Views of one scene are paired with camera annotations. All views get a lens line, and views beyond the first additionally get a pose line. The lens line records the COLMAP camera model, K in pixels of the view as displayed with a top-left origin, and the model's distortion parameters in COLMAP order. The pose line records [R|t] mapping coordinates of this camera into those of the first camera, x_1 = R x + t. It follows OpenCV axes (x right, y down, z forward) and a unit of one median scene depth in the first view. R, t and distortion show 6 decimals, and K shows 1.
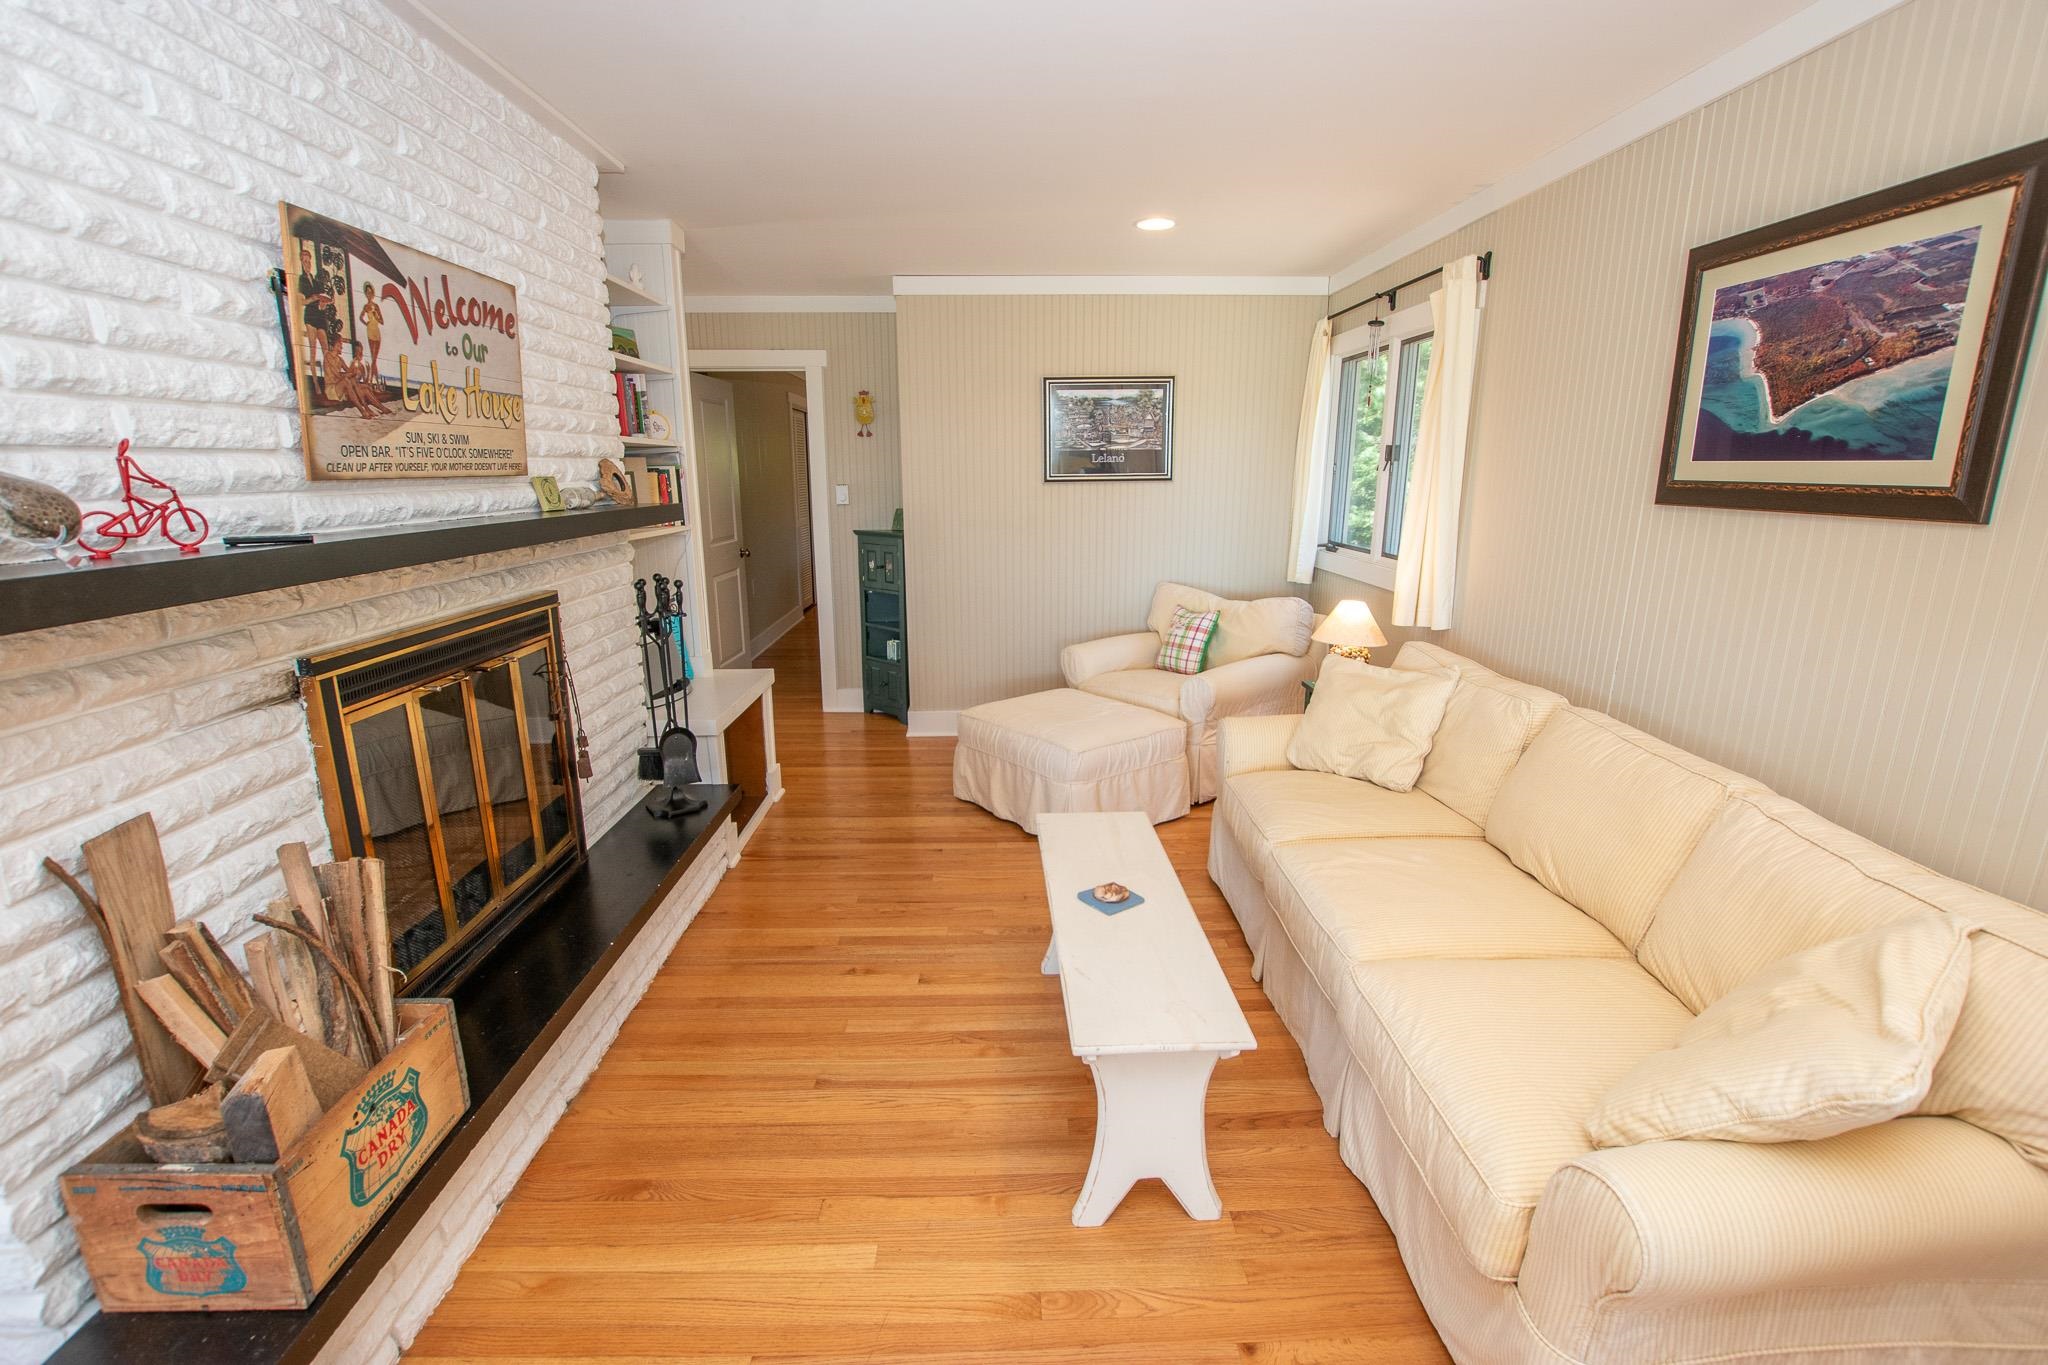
lens RADIAL K [[908.4, 0, 1025.2], [0, 908.4, 700.5], [0, 0, 1]] dist [-0.033867, 0.005775]
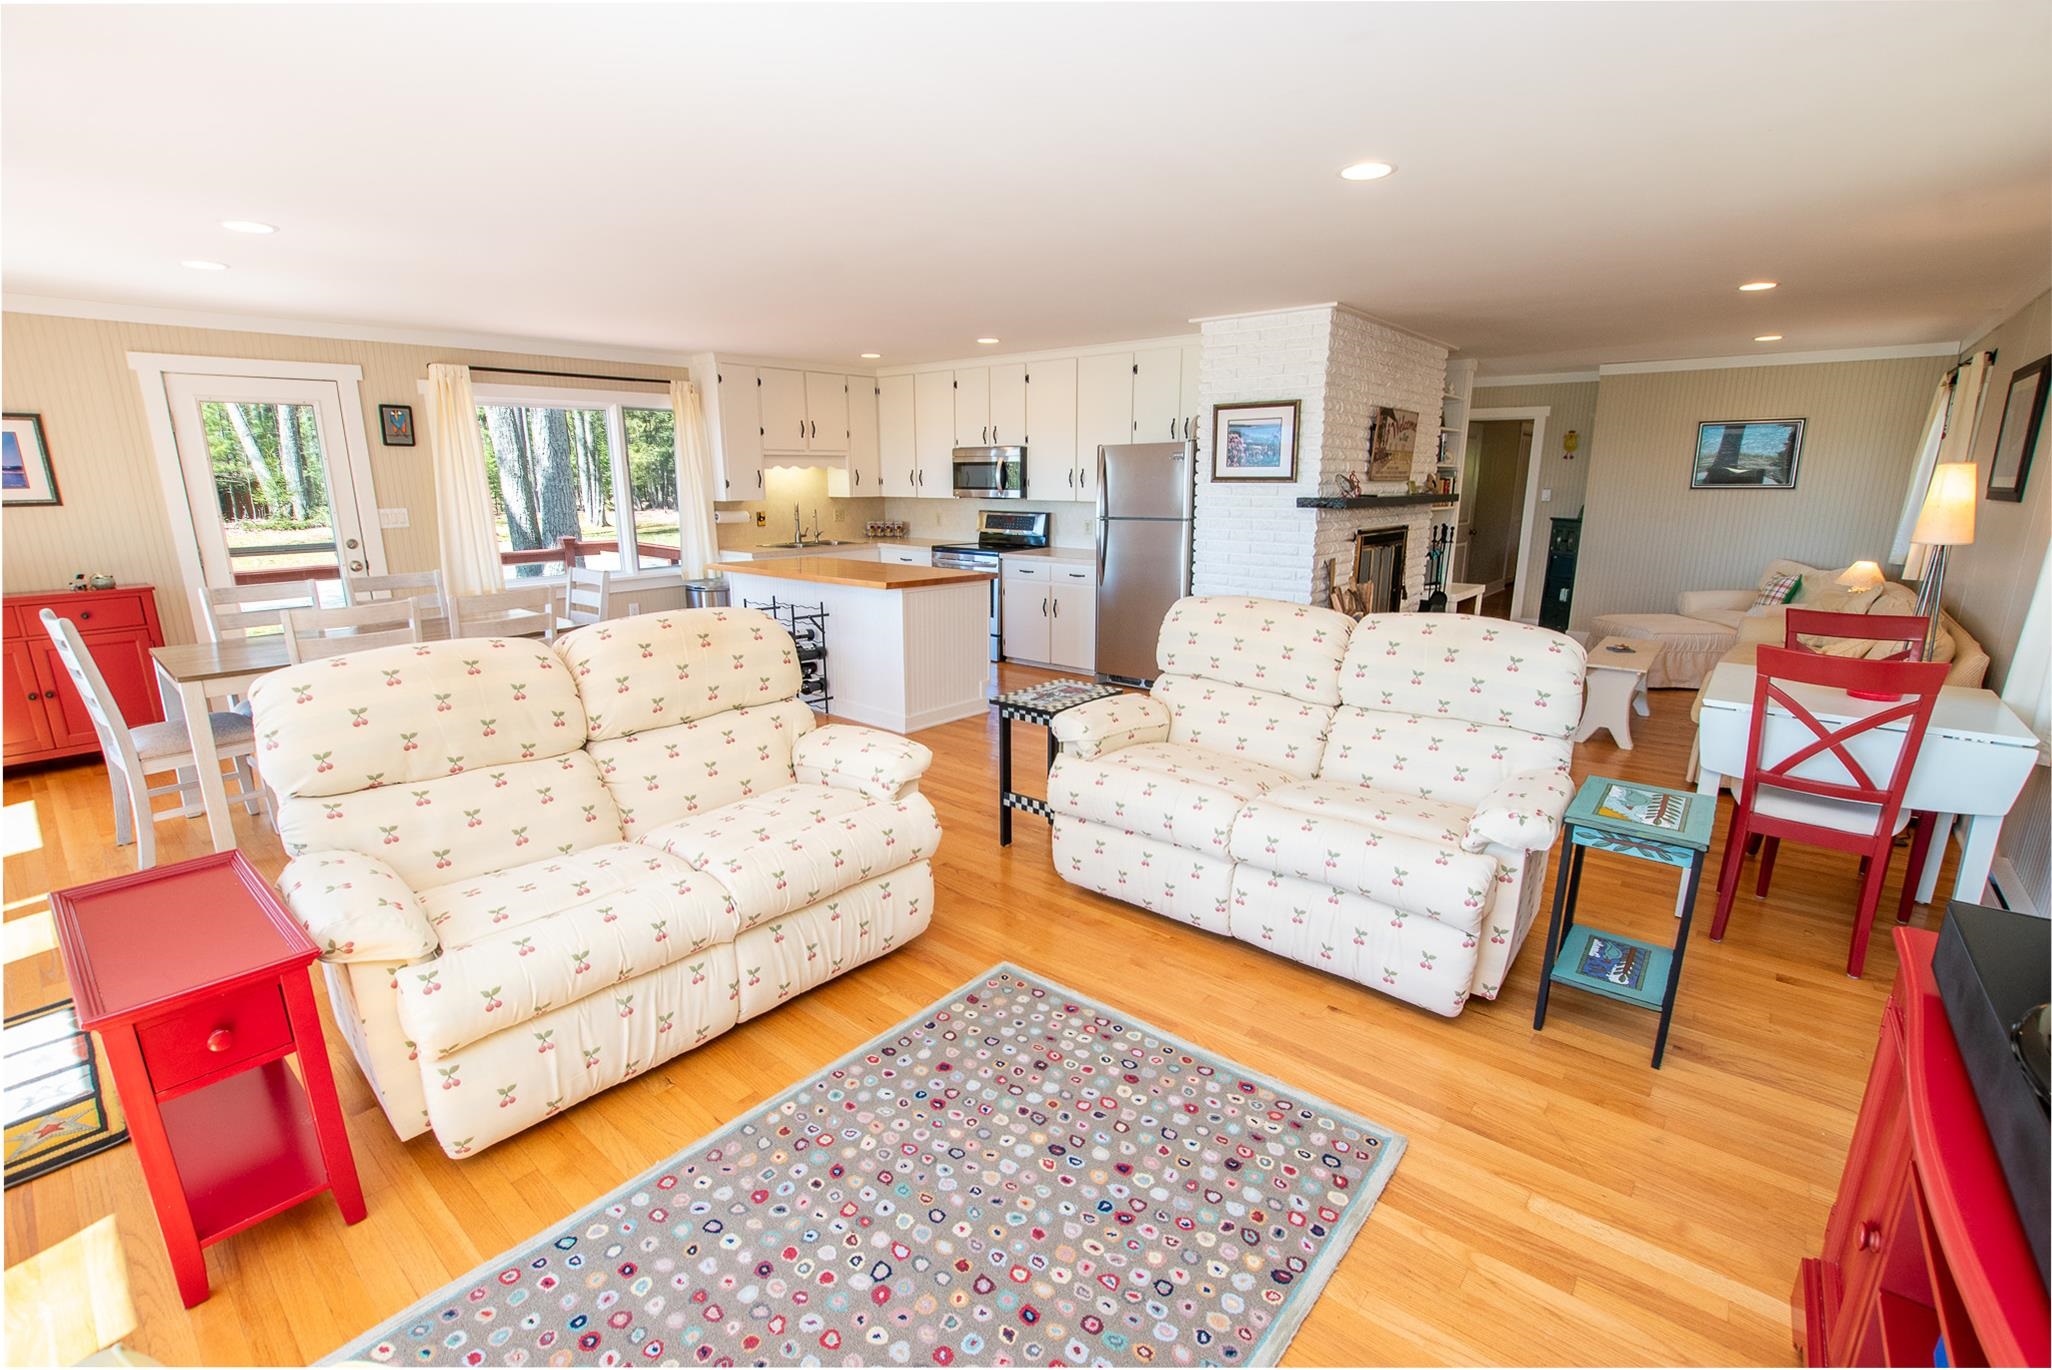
lens RADIAL K [[910.2, 0, 1024.9], [0, 910.2, 705.1], [0, 0, 1]] dist [-0.033867, 0.005775]
pose [[0.744903, 0.158788, -0.648002, 0.577540], [-0.161104, 0.985333, 0.056254, 0.569679], [0.647430, 0.062492, 0.759559, -2.247540]]
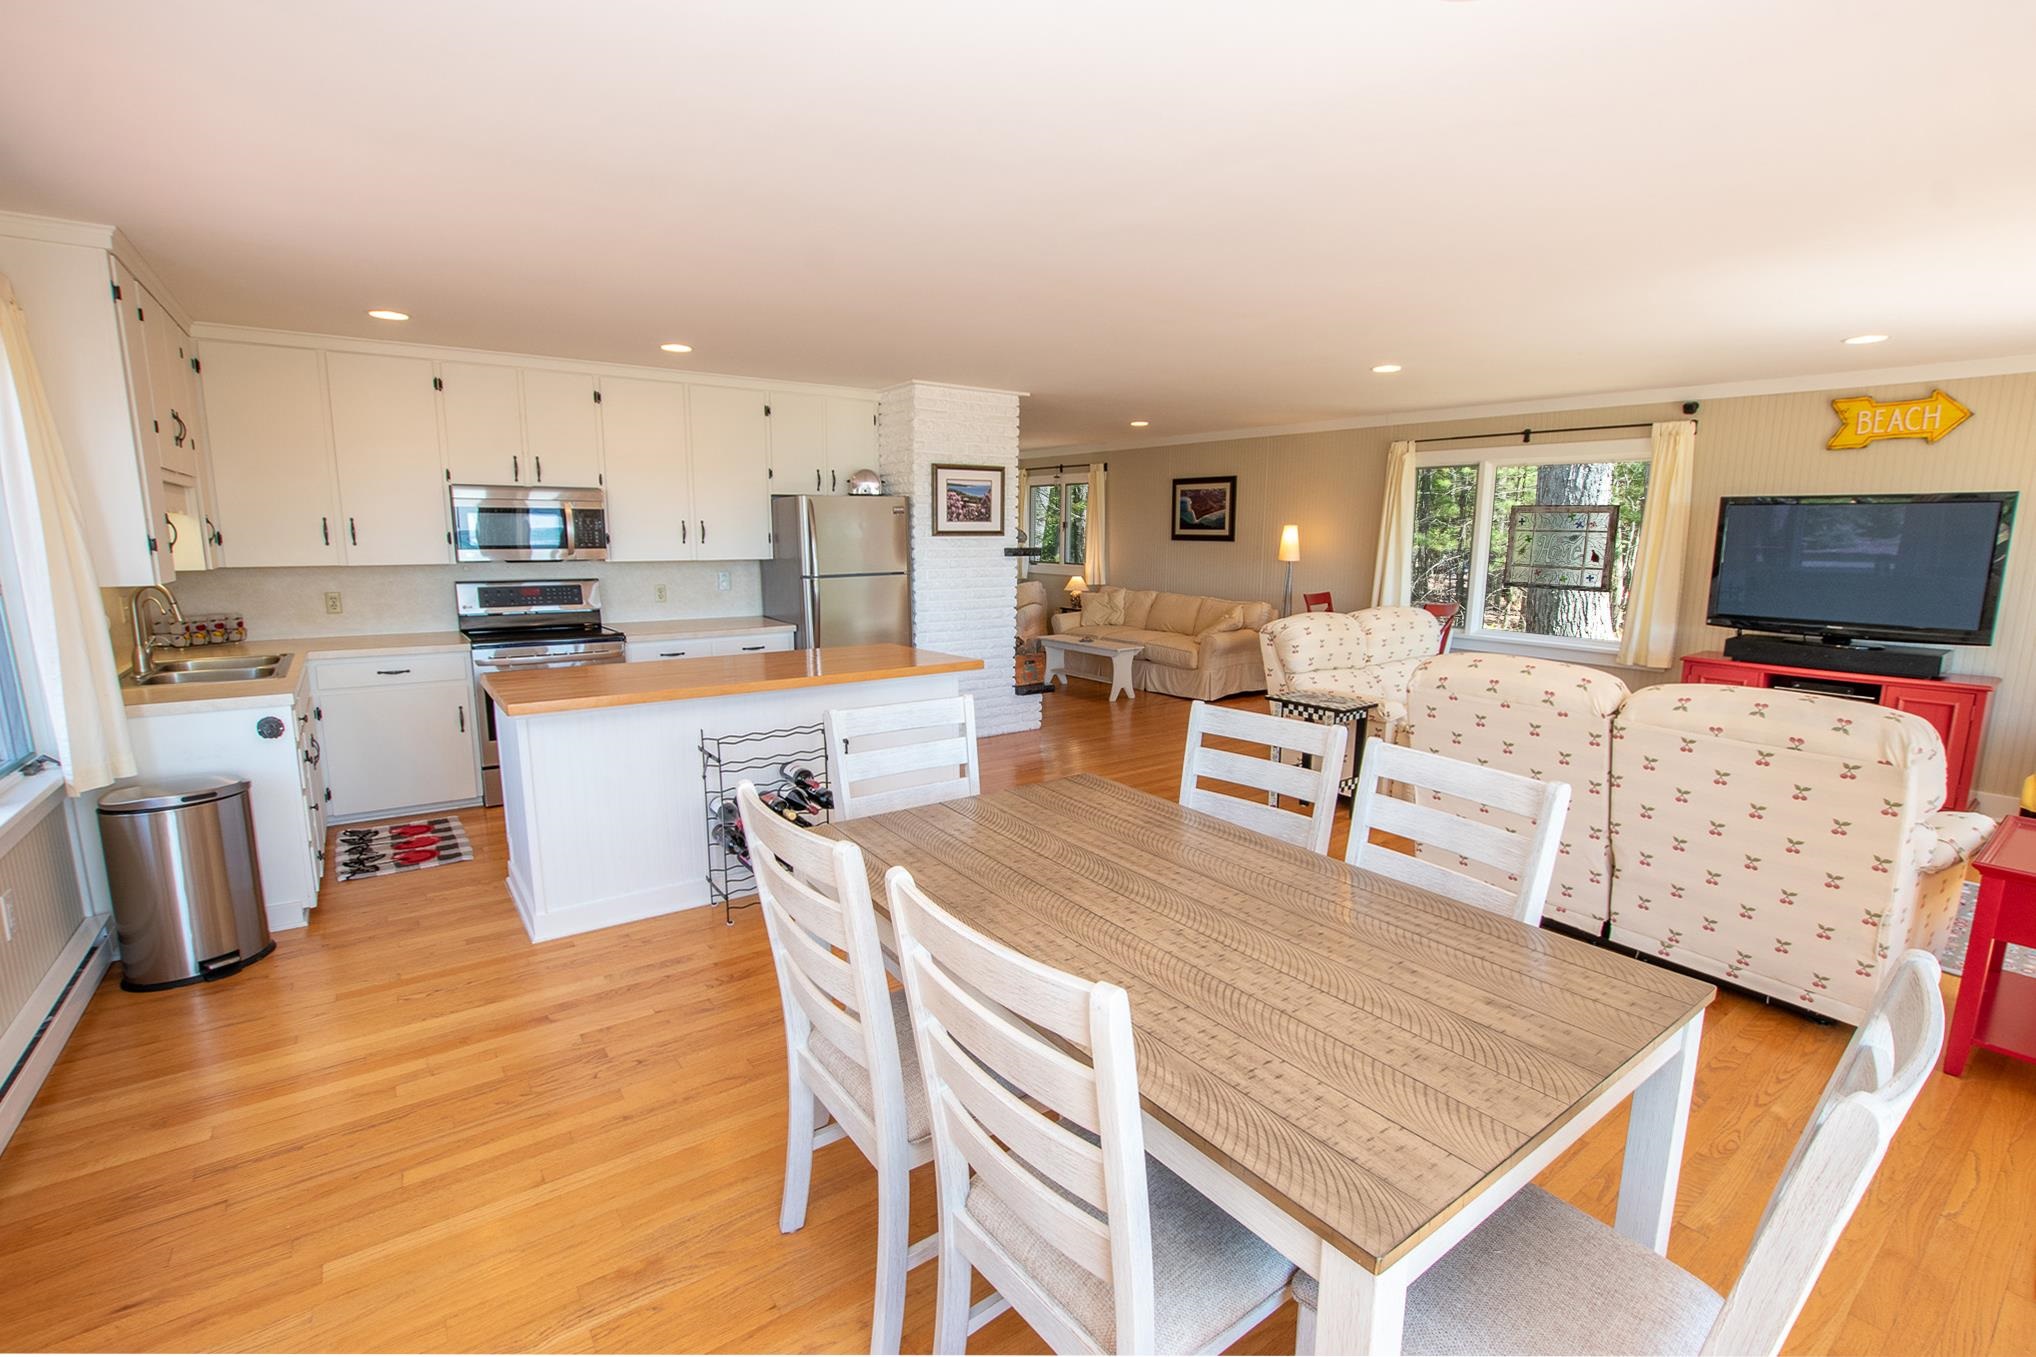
lens RADIAL K [[903.1, 0, 1014.6], [0, 903.1, 681.5], [0, 0, 1]] dist [-0.033867, 0.005775]
pose [[0.823326, -0.091698, 0.560113, -2.678382], [0.136122, 0.989962, -0.038020, 0.566560], [-0.551004, 0.107546, 0.827544, -2.297438]]
